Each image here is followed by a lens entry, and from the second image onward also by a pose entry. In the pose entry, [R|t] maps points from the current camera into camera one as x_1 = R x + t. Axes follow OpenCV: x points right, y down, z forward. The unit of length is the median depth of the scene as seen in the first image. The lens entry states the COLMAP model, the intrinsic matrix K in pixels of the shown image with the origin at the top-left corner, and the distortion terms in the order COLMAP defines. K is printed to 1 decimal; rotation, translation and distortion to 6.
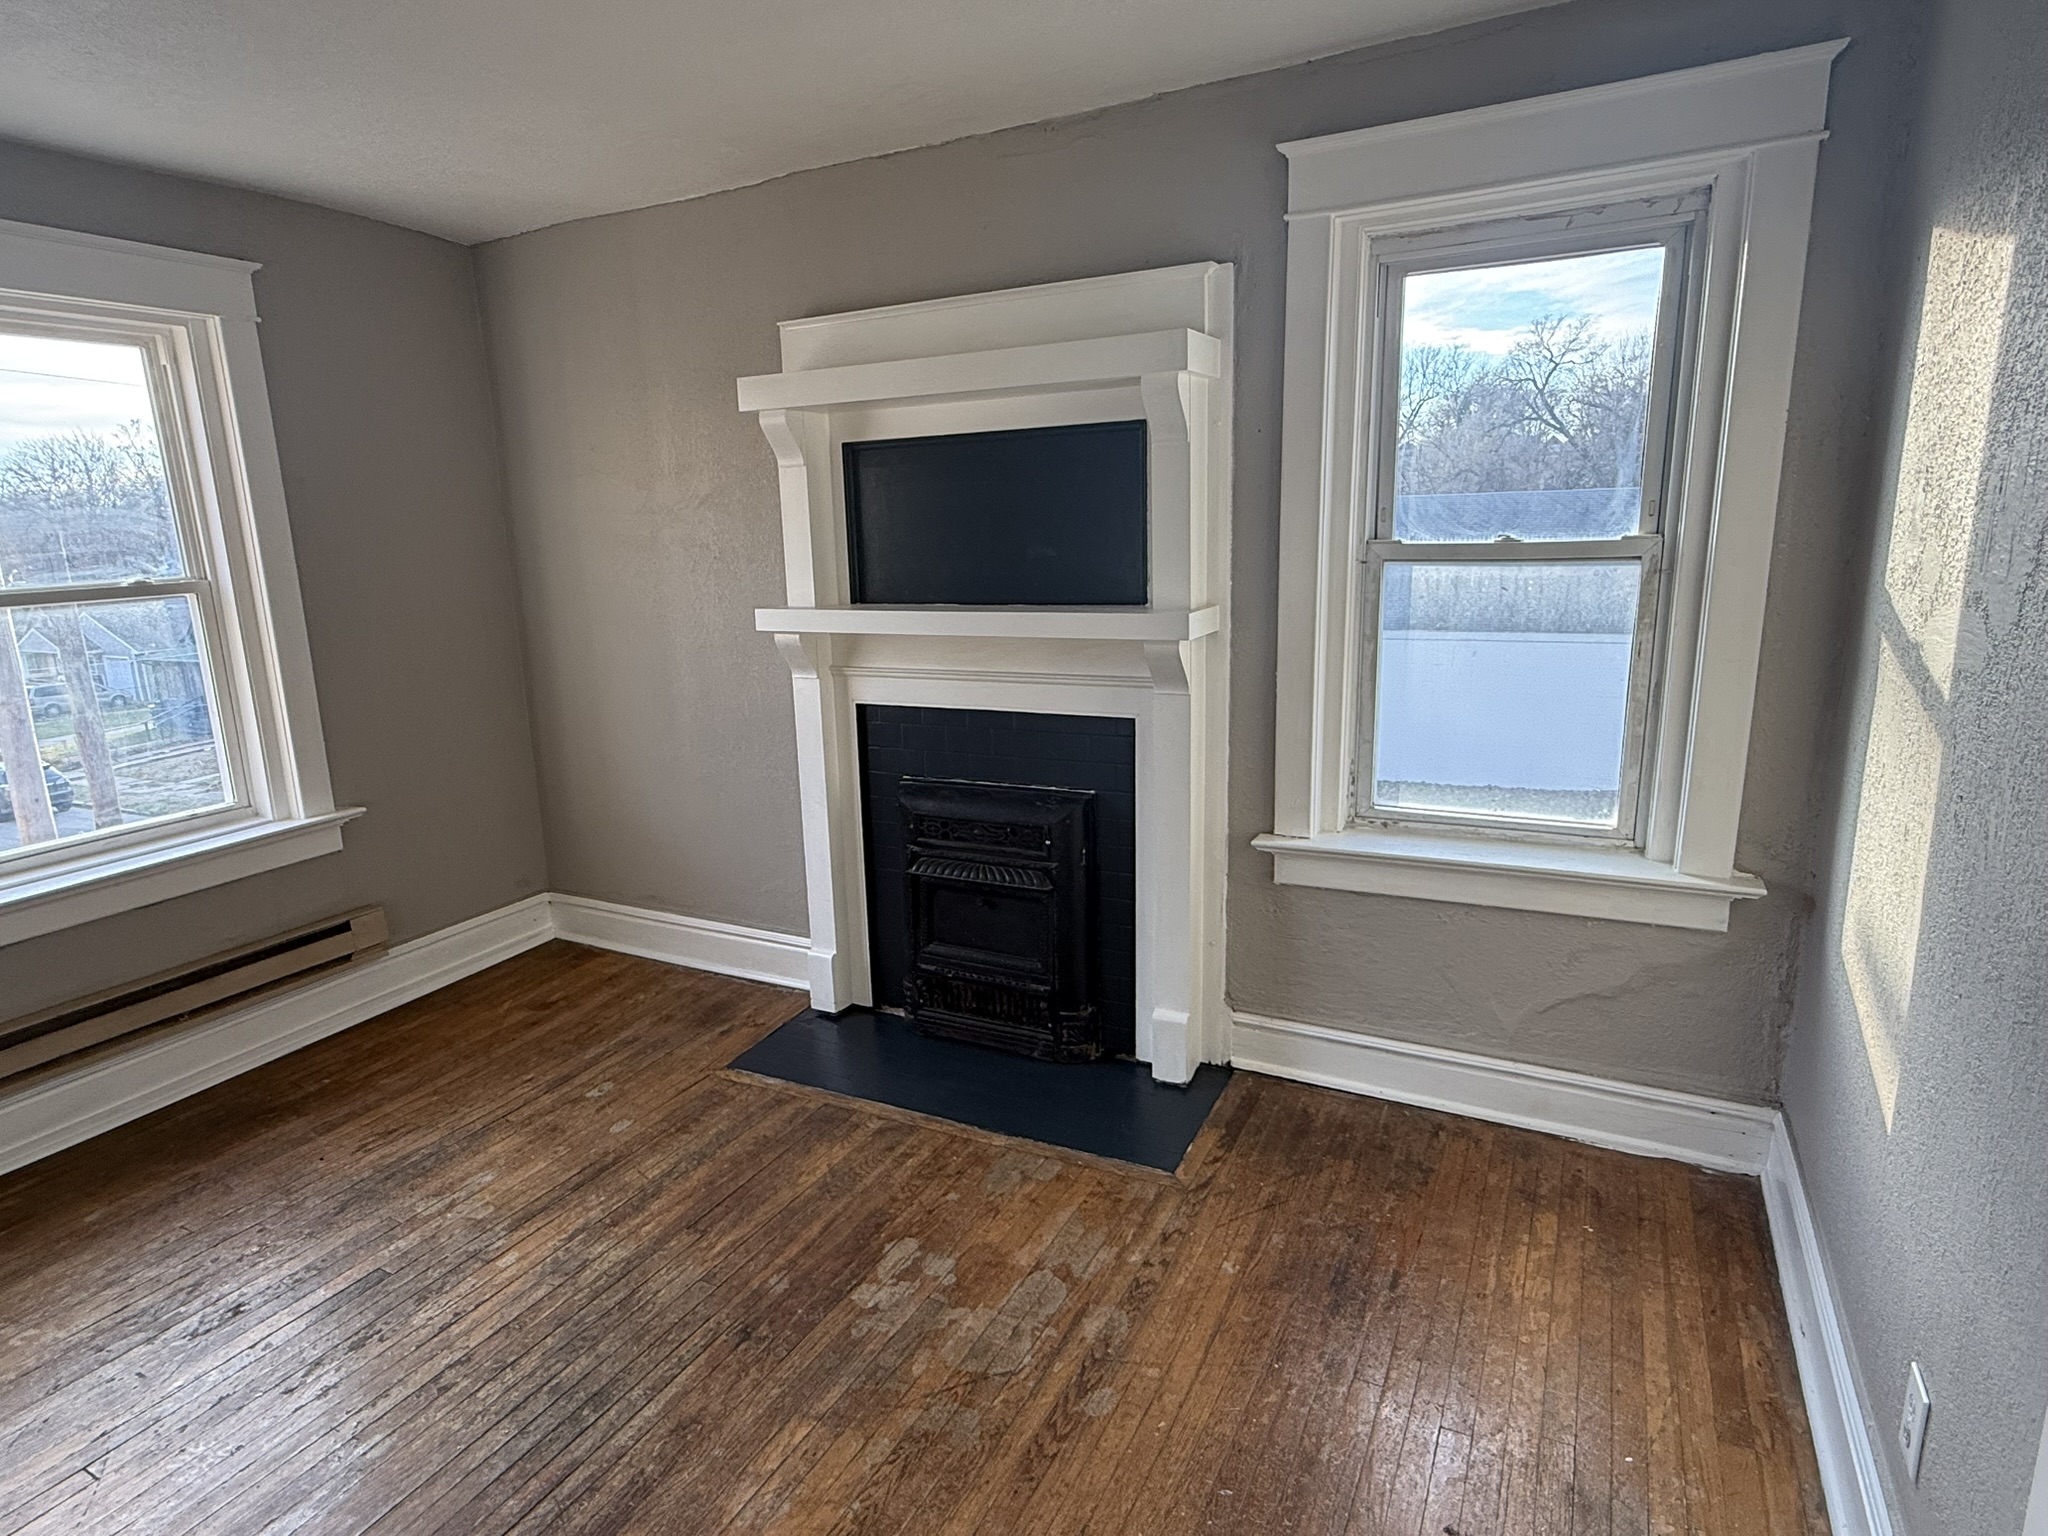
lens RADIAL K [[1125.8, 0, 1014.2], [0, 1125.8, 769.9], [0, 0, 1]] dist [-0.002401, -0.001190]
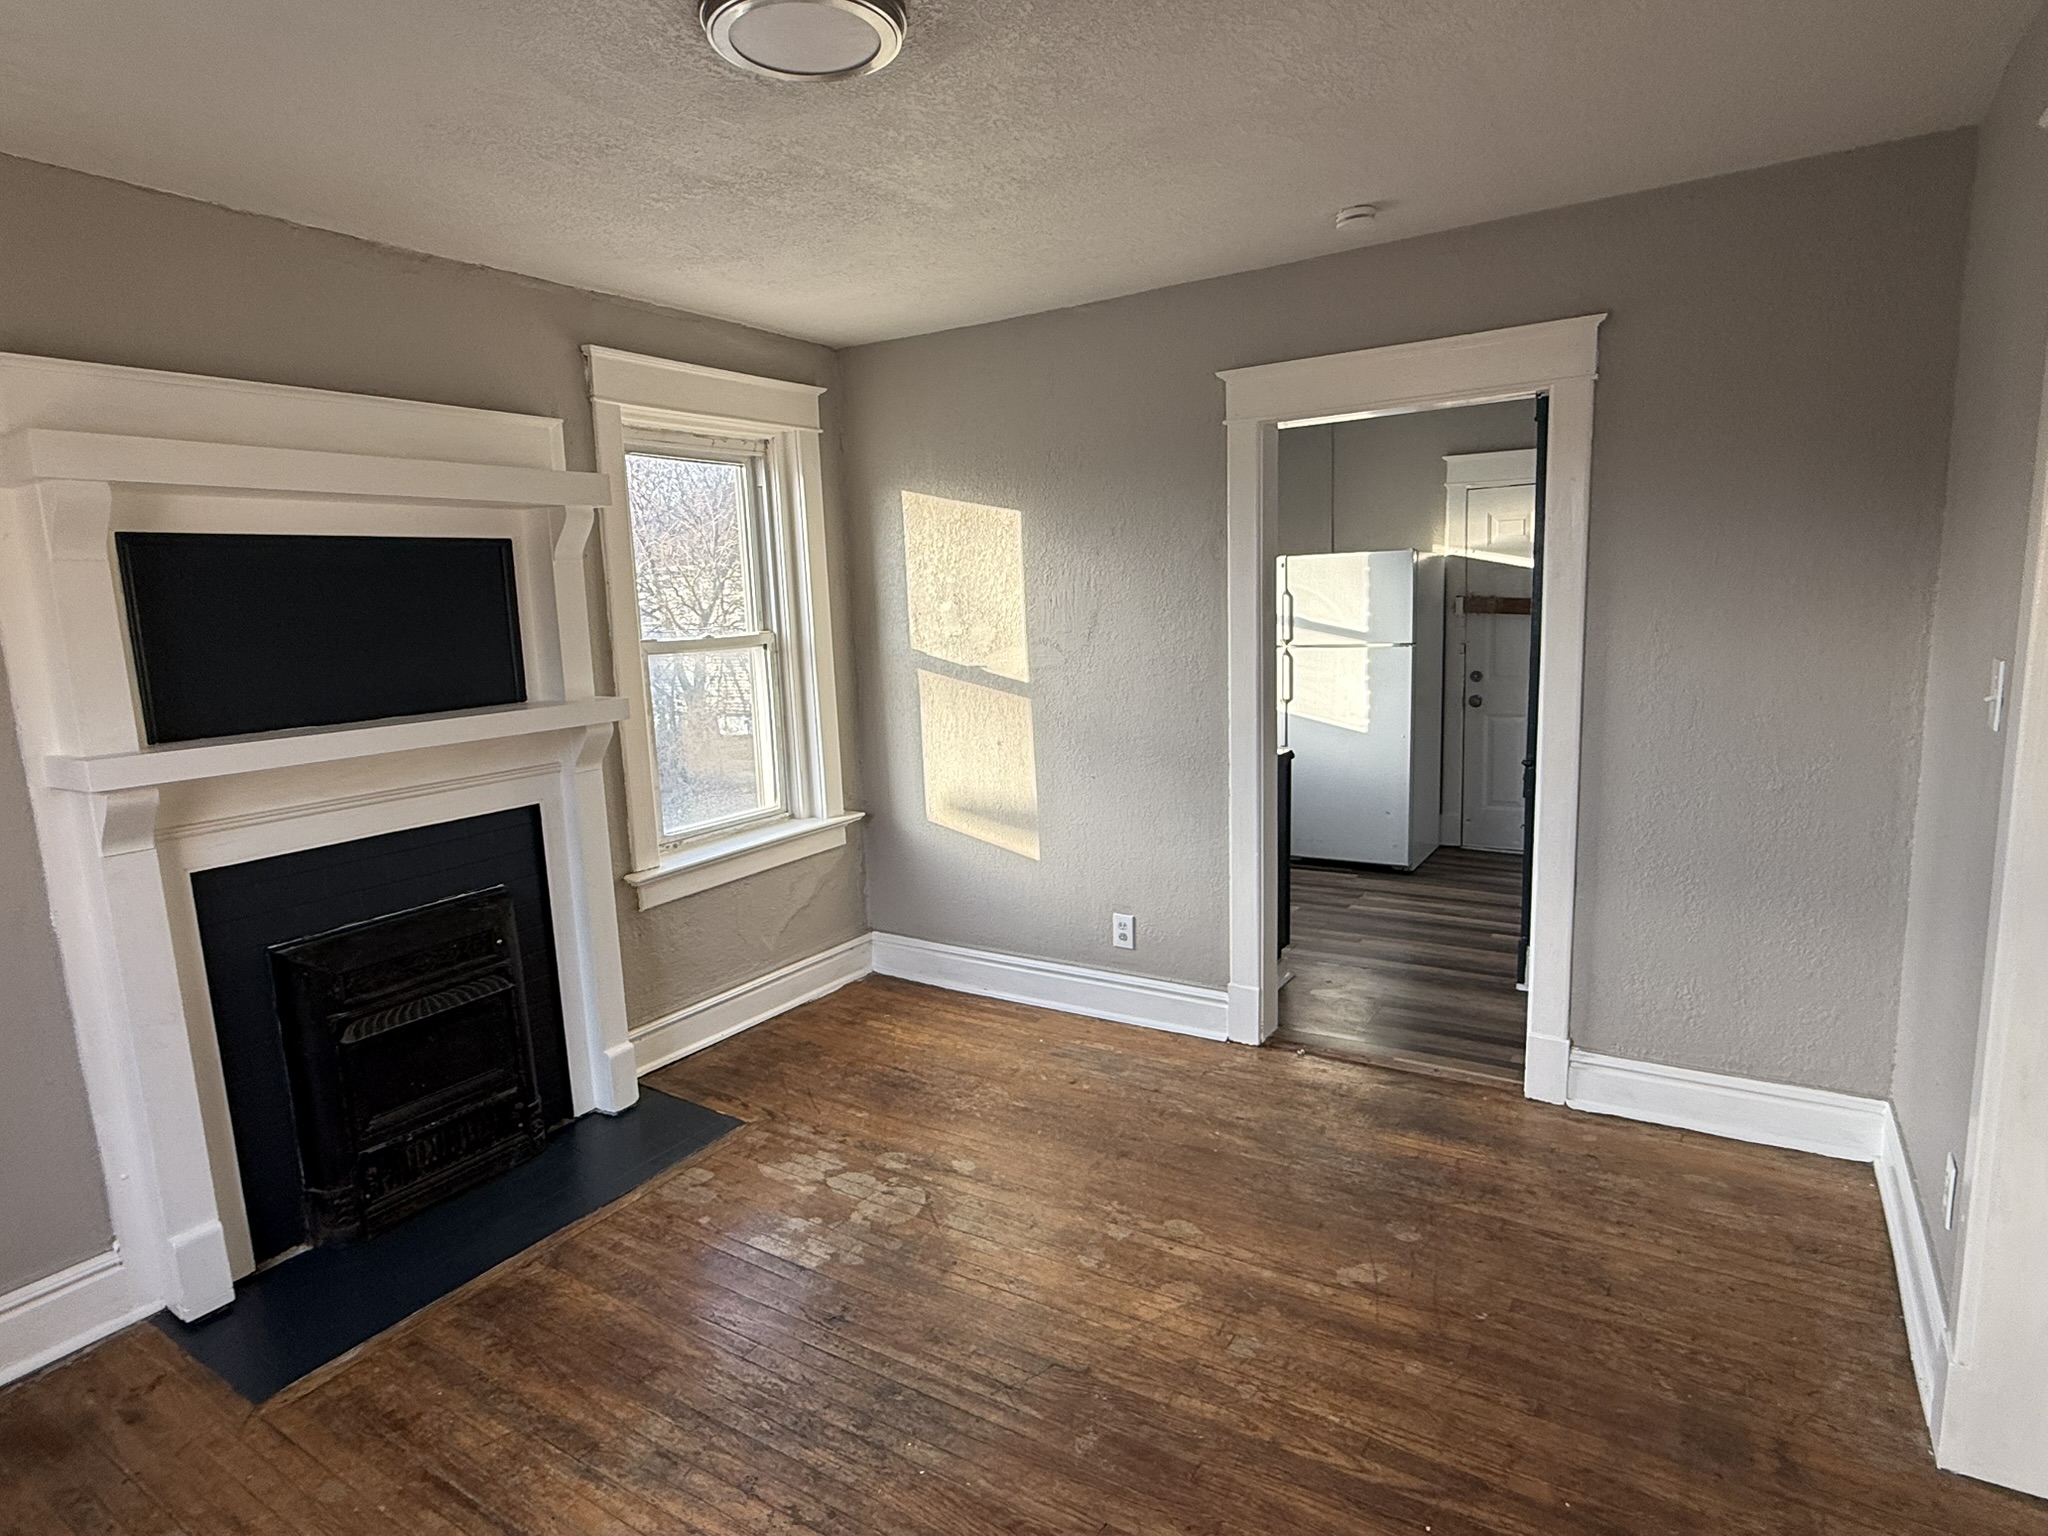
lens RADIAL K [[1125.8, 0, 1014.2], [0, 1125.8, 769.9], [0, 0, 1]] dist [-0.002401, -0.001190]
pose [[0.086594, -0.126863, 0.988133, -0.948505], [0.248925, 0.963154, 0.101842, -0.074519], [-0.964644, 0.237152, 0.114983, 0.421873]]
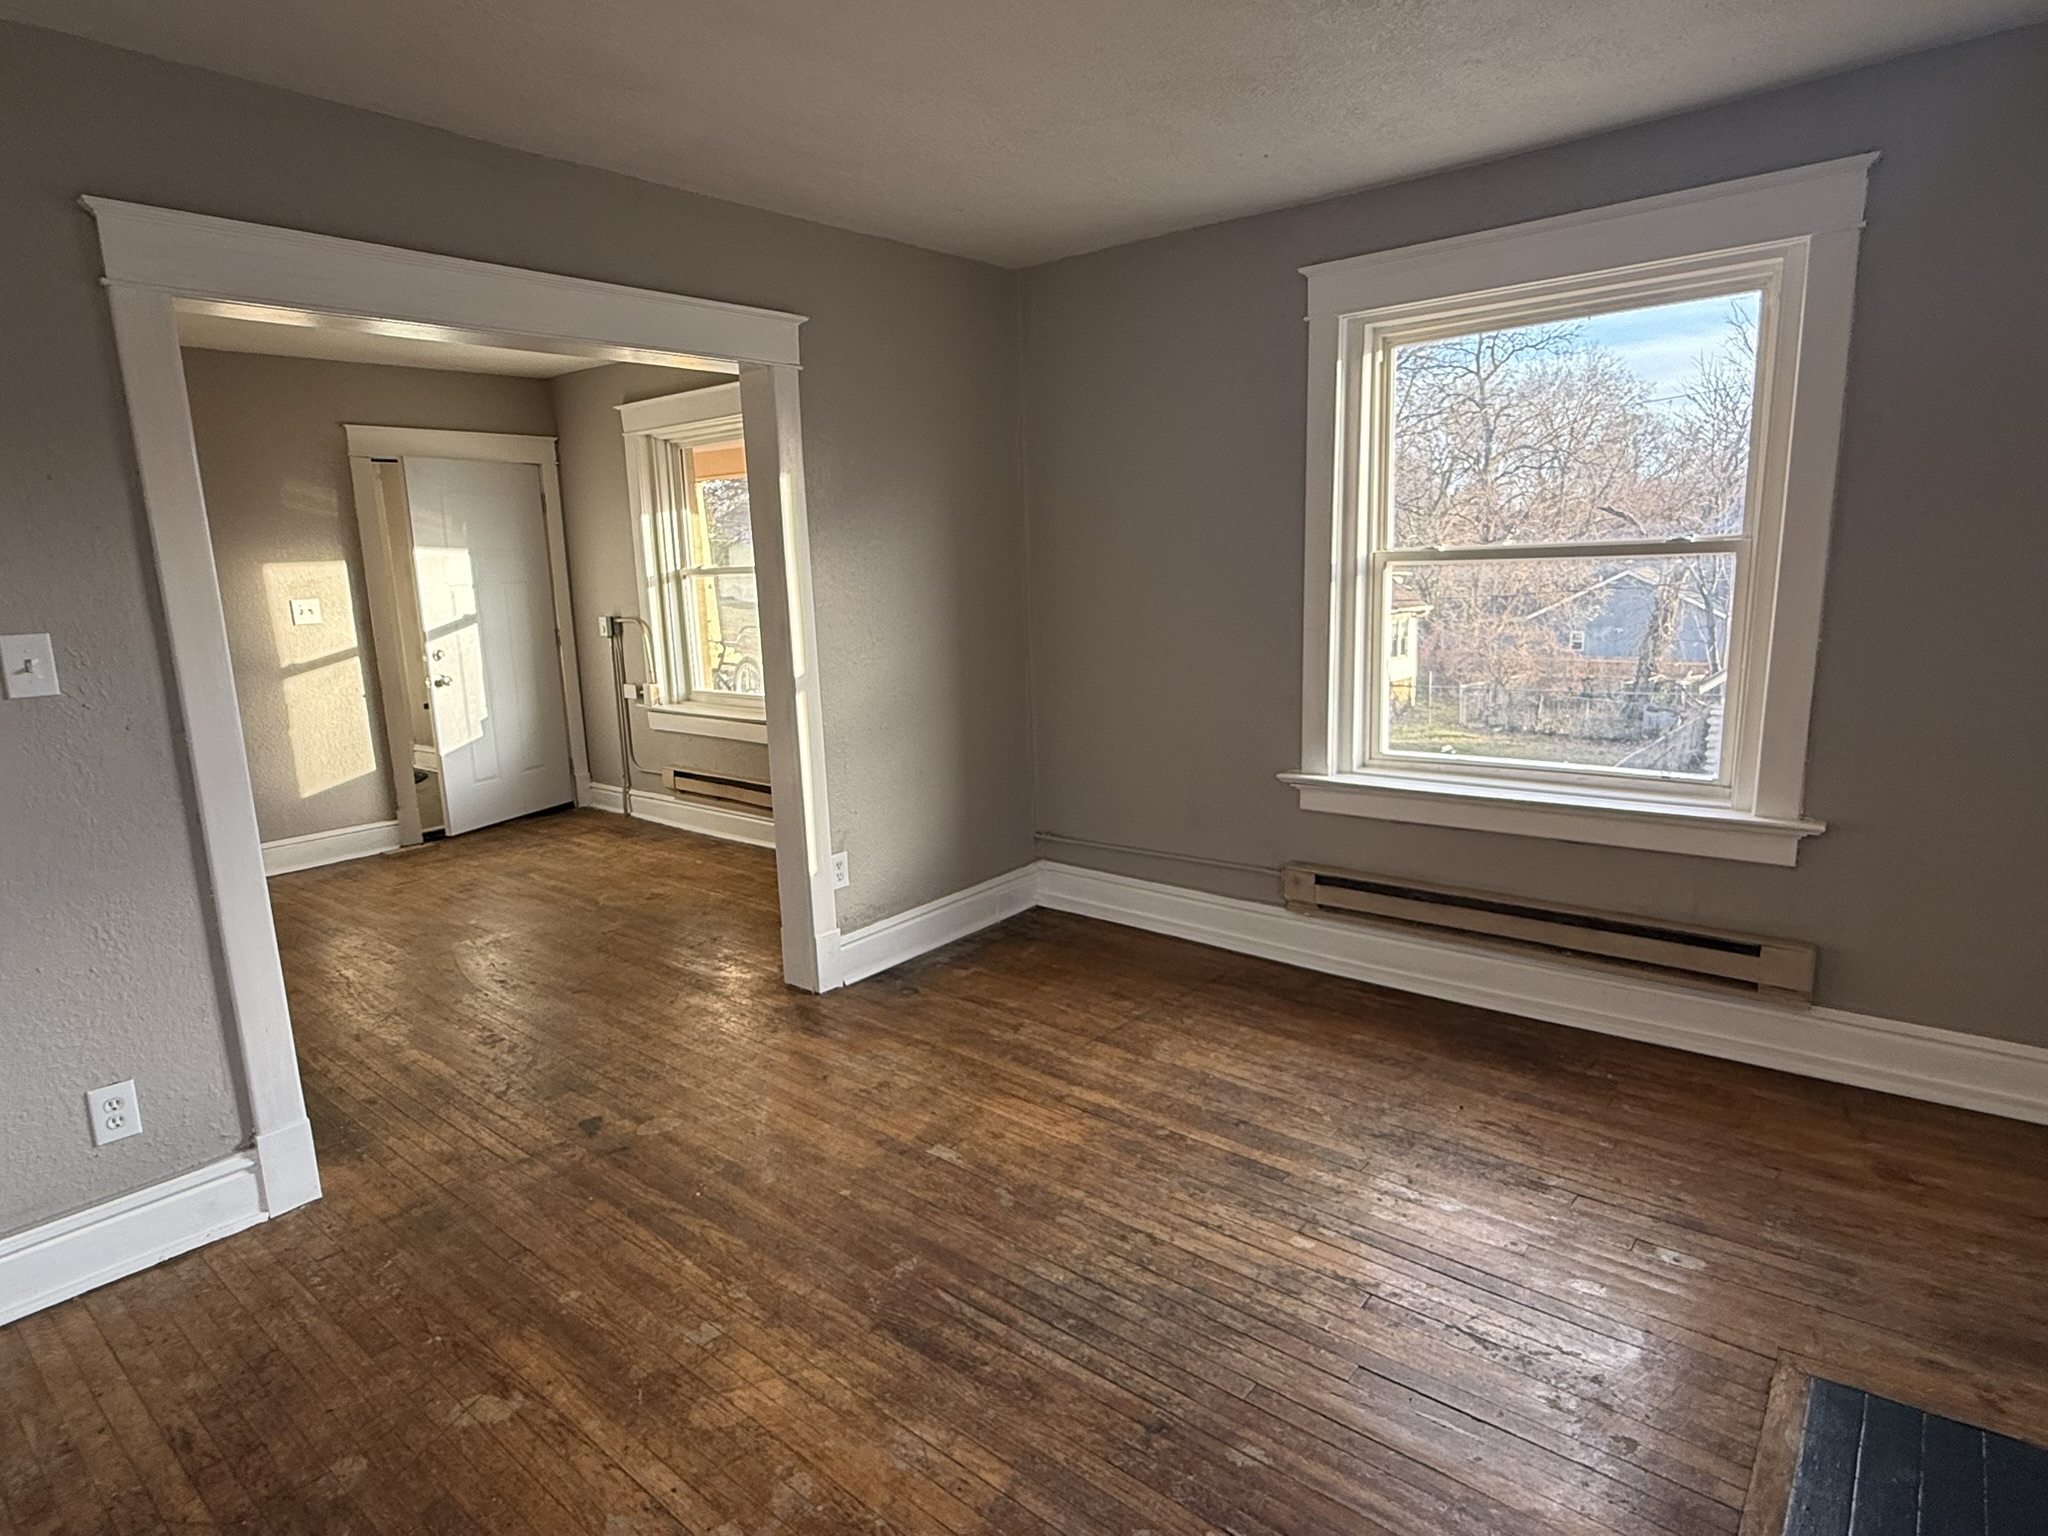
lens RADIAL K [[1125.8, 0, 1014.2], [0, 1125.8, 769.9], [0, 0, 1]] dist [-0.002401, -0.001190]
pose [[-0.217511, 0.222368, -0.950390, 0.373648], [-0.168465, 0.950537, 0.260958, -0.143699], [0.961410, 0.216869, -0.169291, 0.694505]]
